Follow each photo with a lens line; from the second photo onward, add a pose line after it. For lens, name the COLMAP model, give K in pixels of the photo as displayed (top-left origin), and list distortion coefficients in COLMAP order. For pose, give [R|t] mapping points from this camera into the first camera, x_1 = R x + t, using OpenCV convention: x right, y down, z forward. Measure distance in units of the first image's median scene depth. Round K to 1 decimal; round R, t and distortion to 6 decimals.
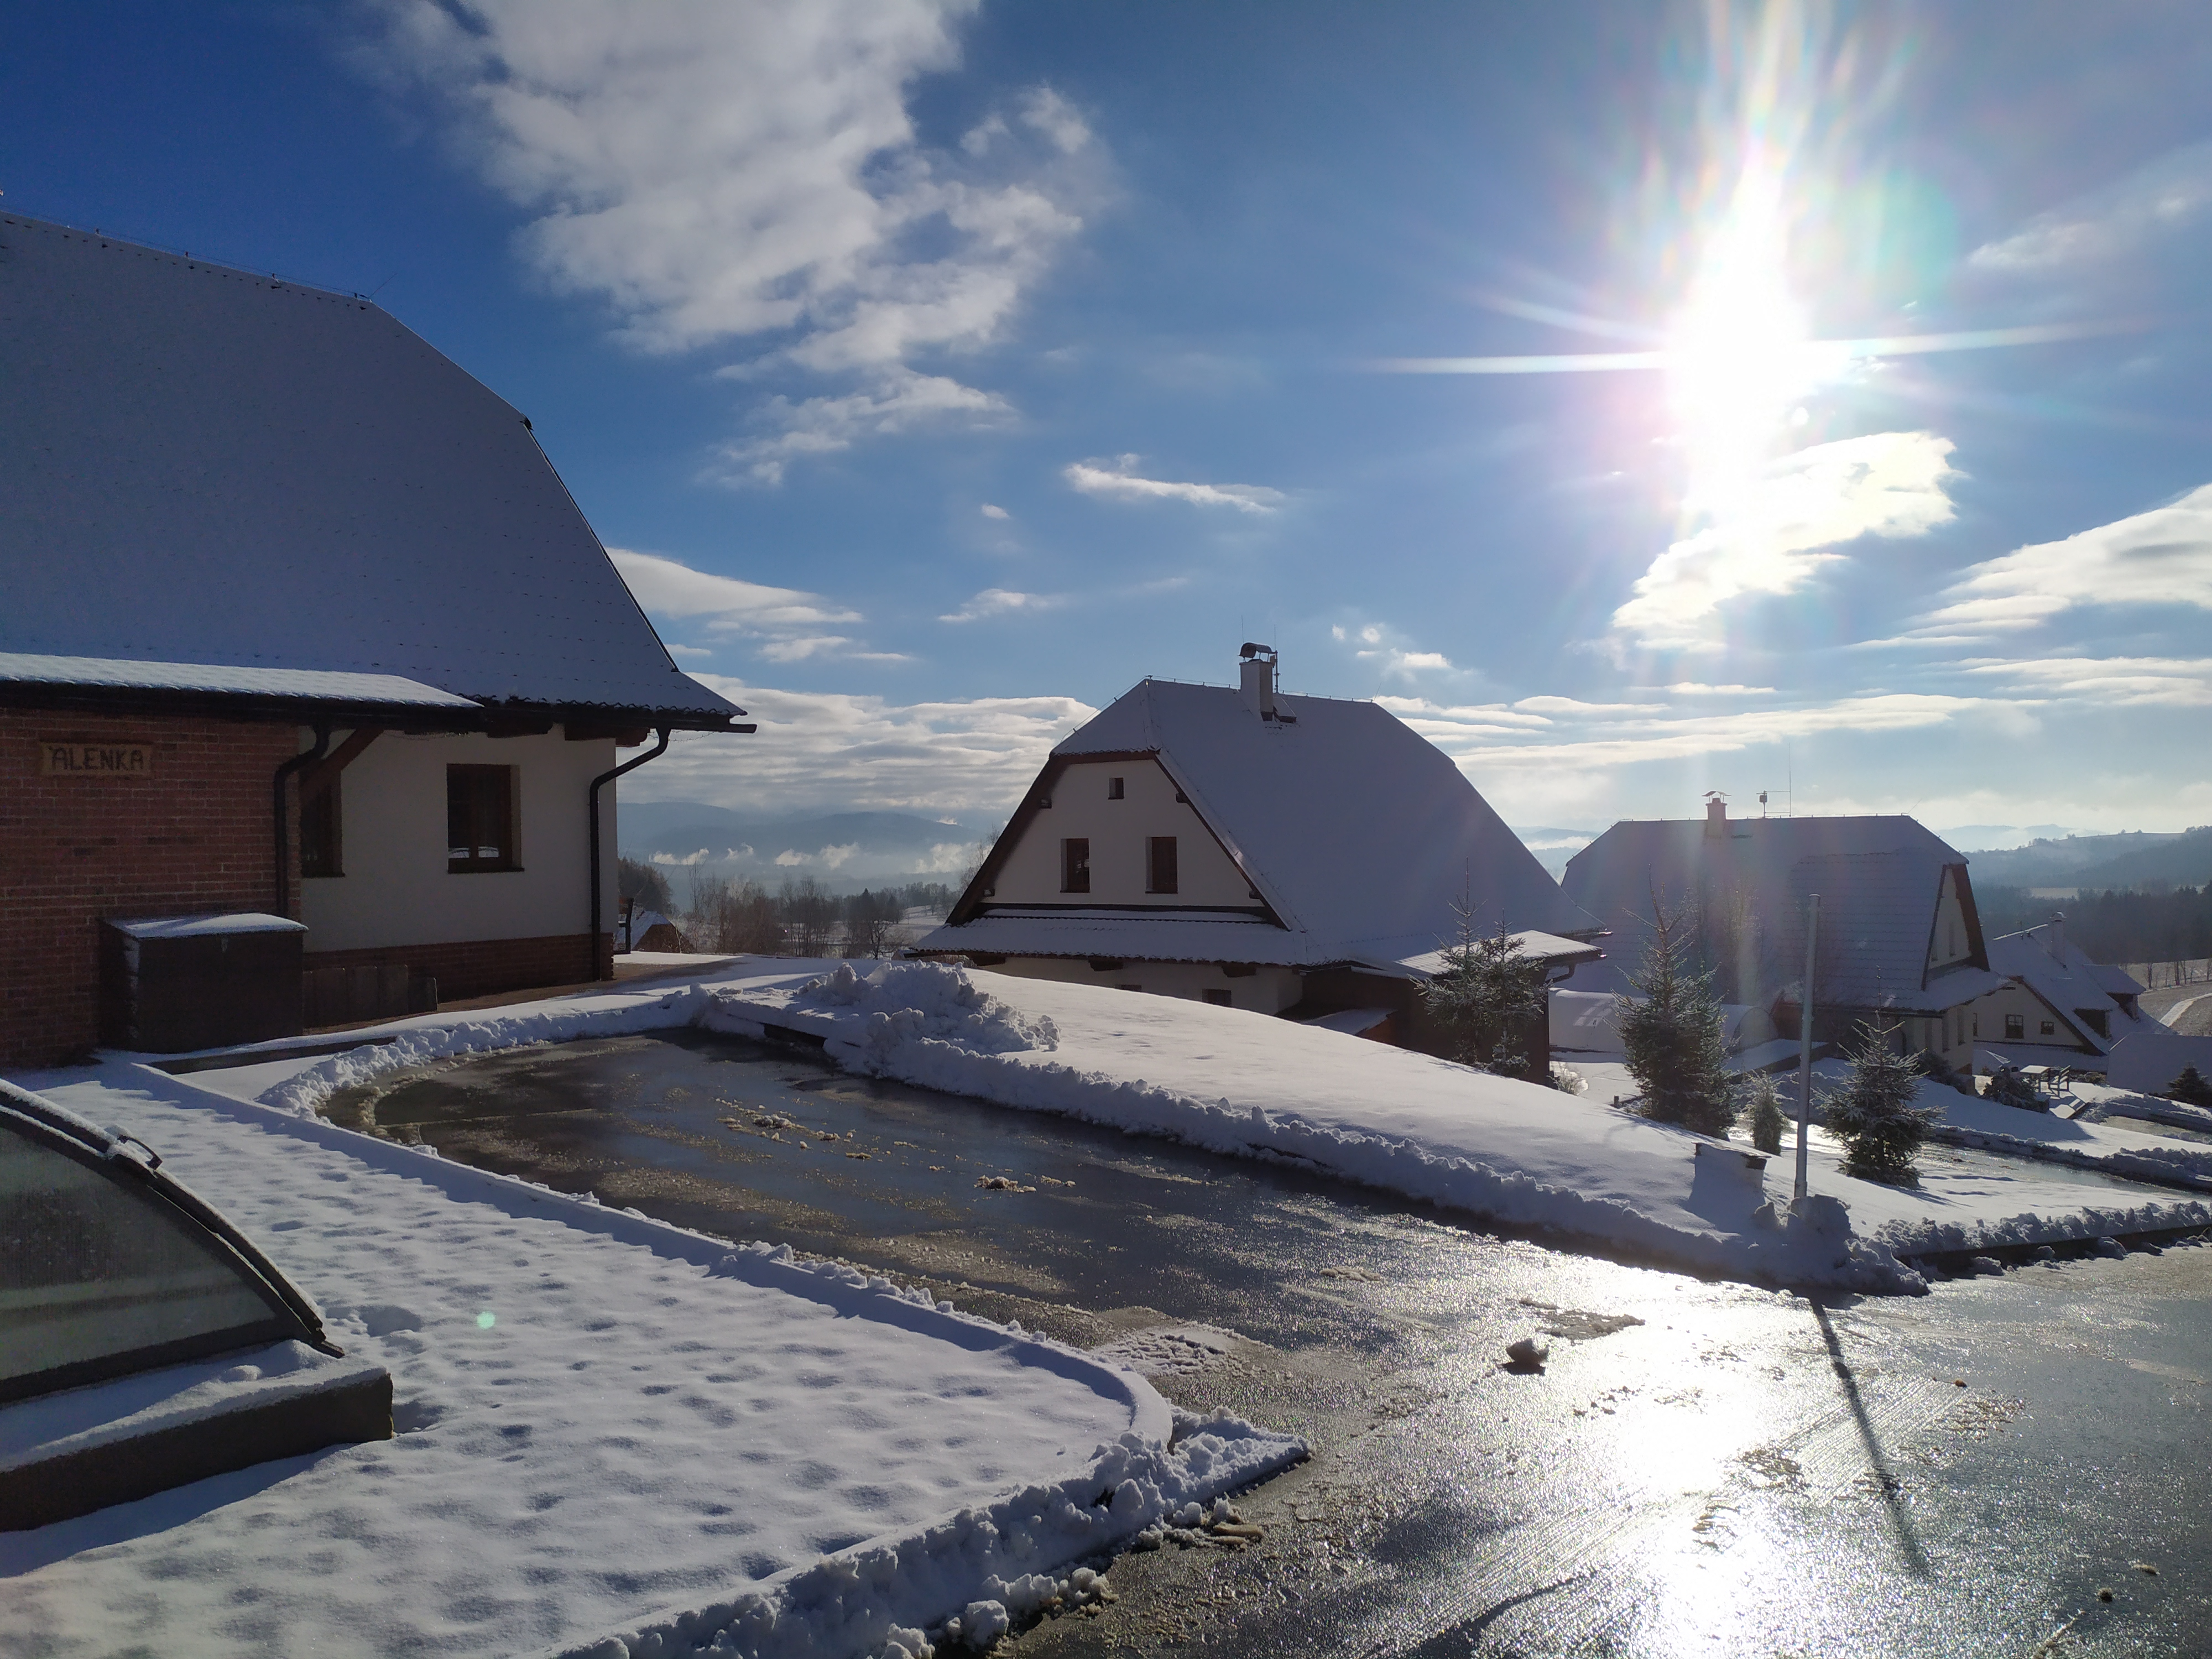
lens RADIAL K [[1629.9, 0, 1106.0], [0, 1629.9, 829.5], [0, 0, 1]] dist [0.062558, -0.064774]
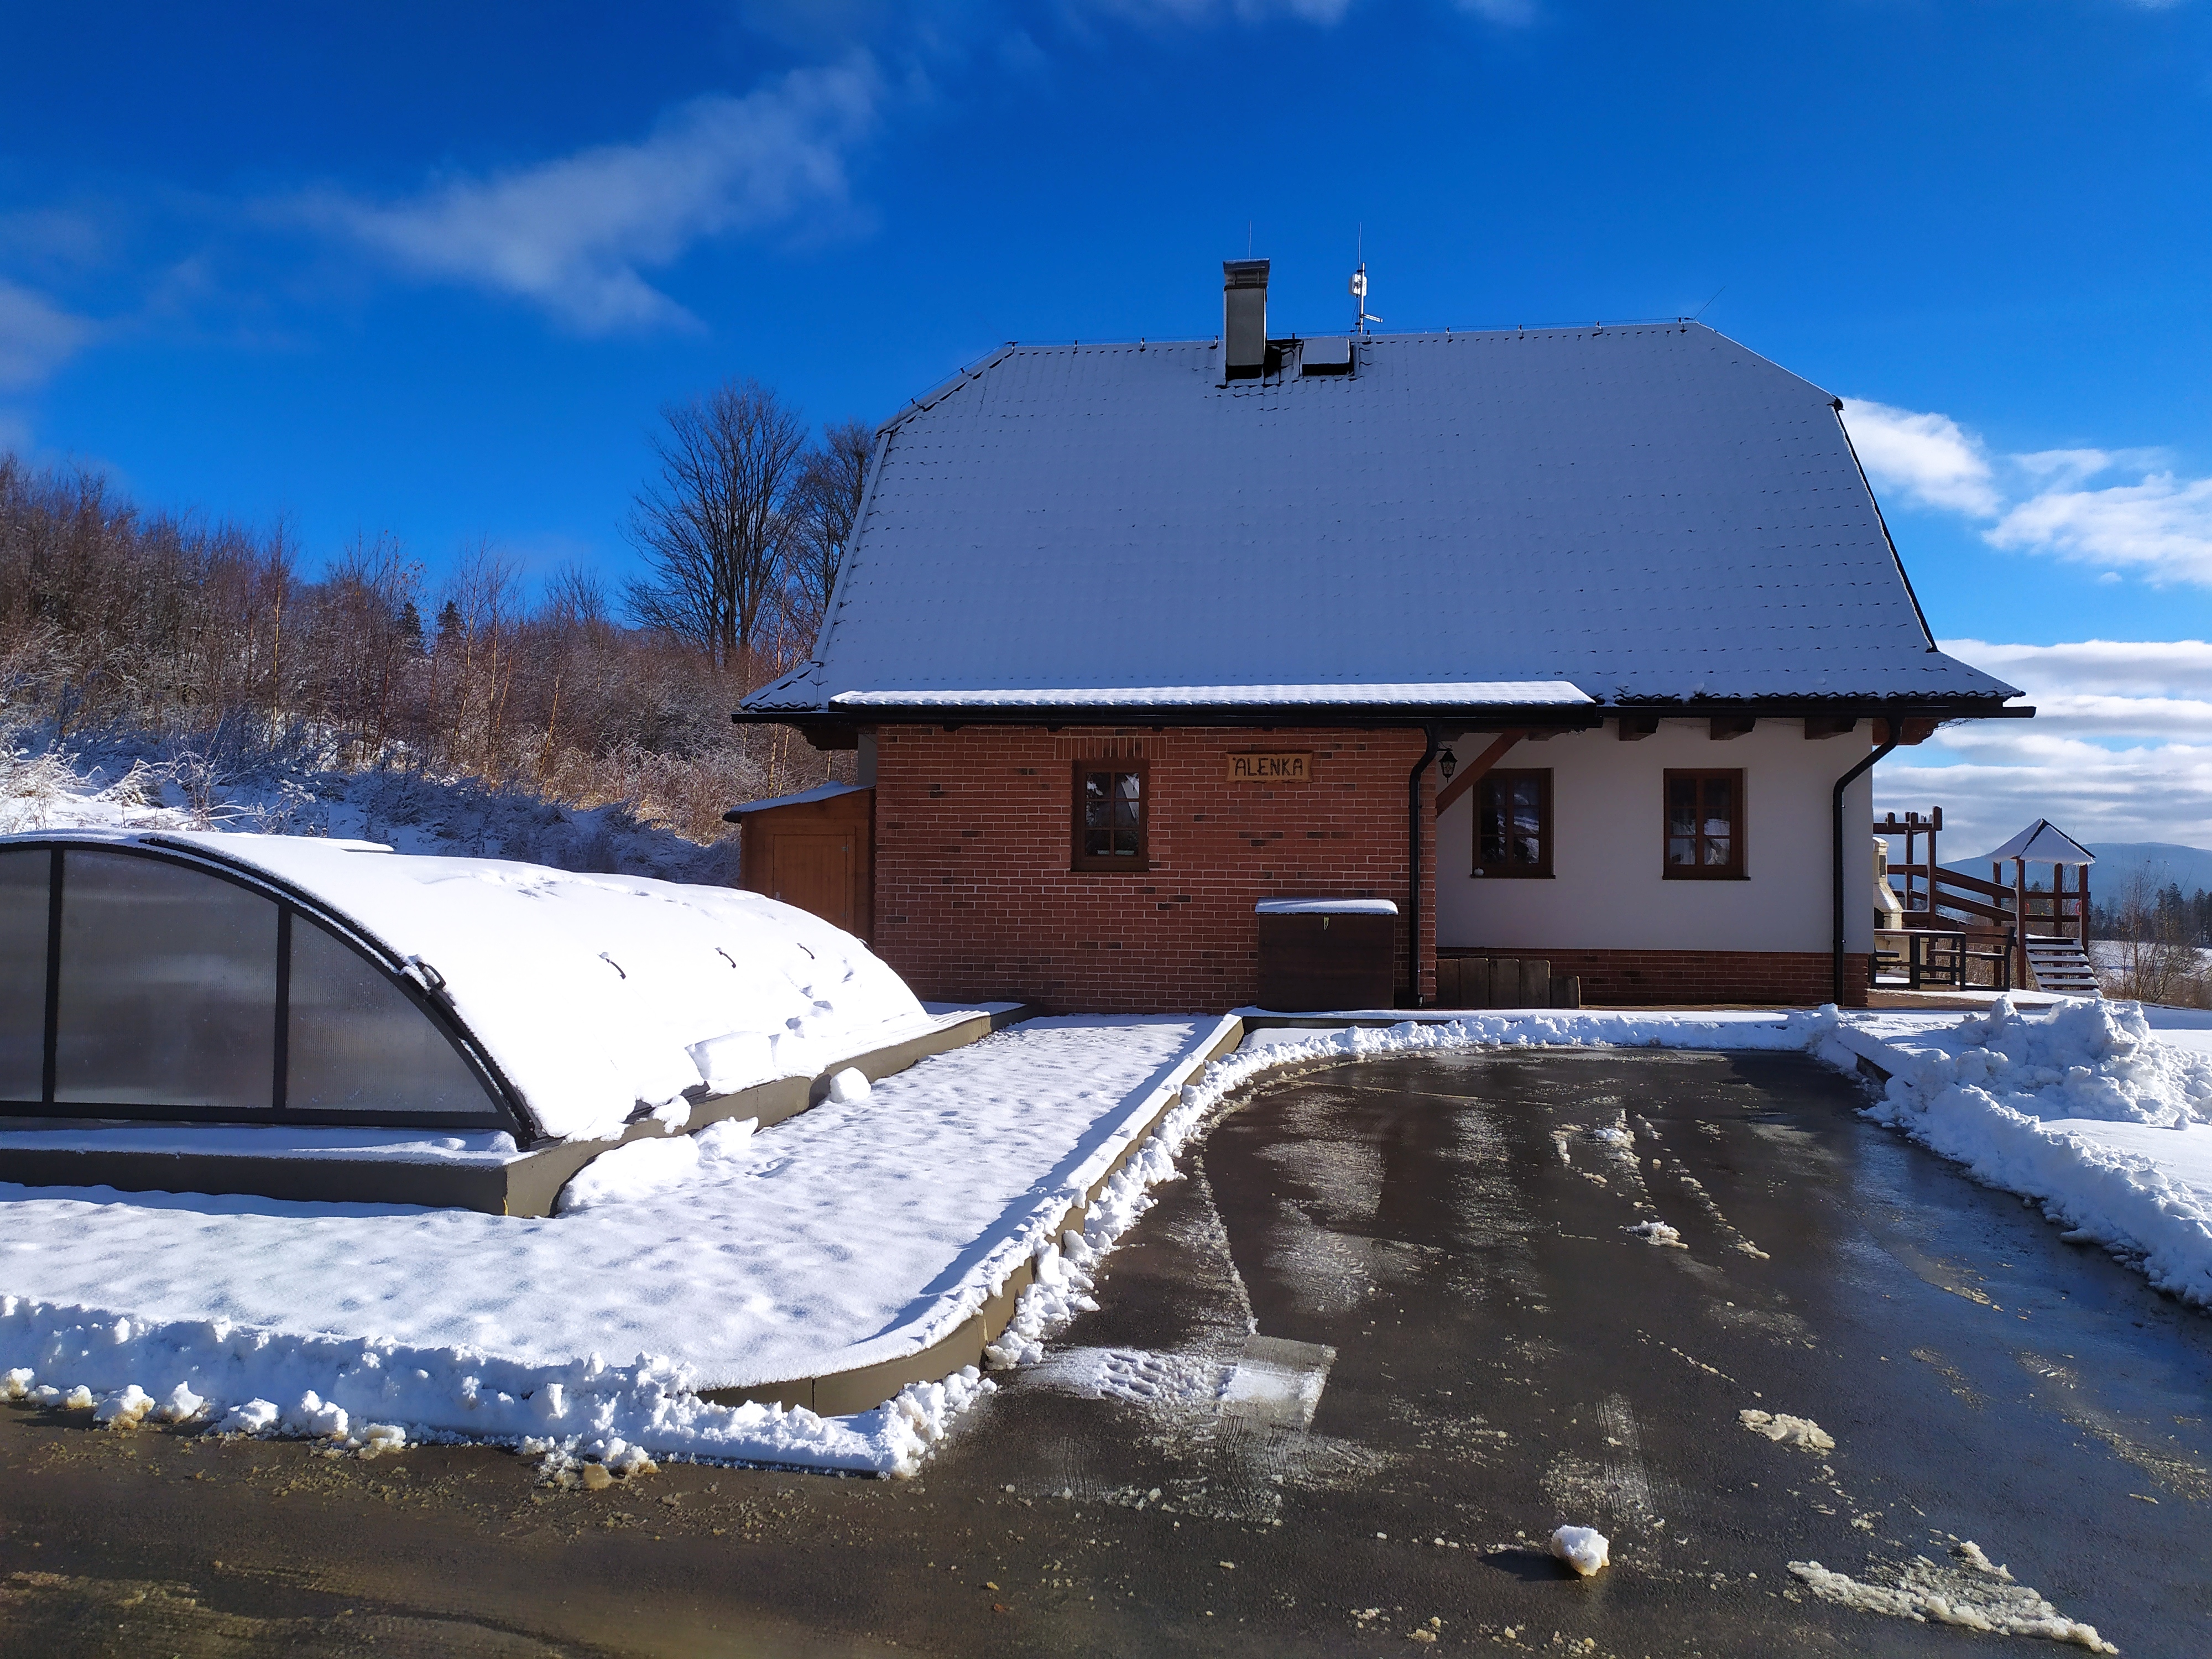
lens RADIAL K [[1629.9, 0, 1106.0], [0, 1629.9, 829.5], [0, 0, 1]] dist [0.062558, -0.064774]
pose [[0.547039, -0.012580, -0.837012, 0.315081], [-0.013326, 0.999629, -0.023734, 0.032365], [0.837001, 0.024138, 0.546669, 0.241341]]
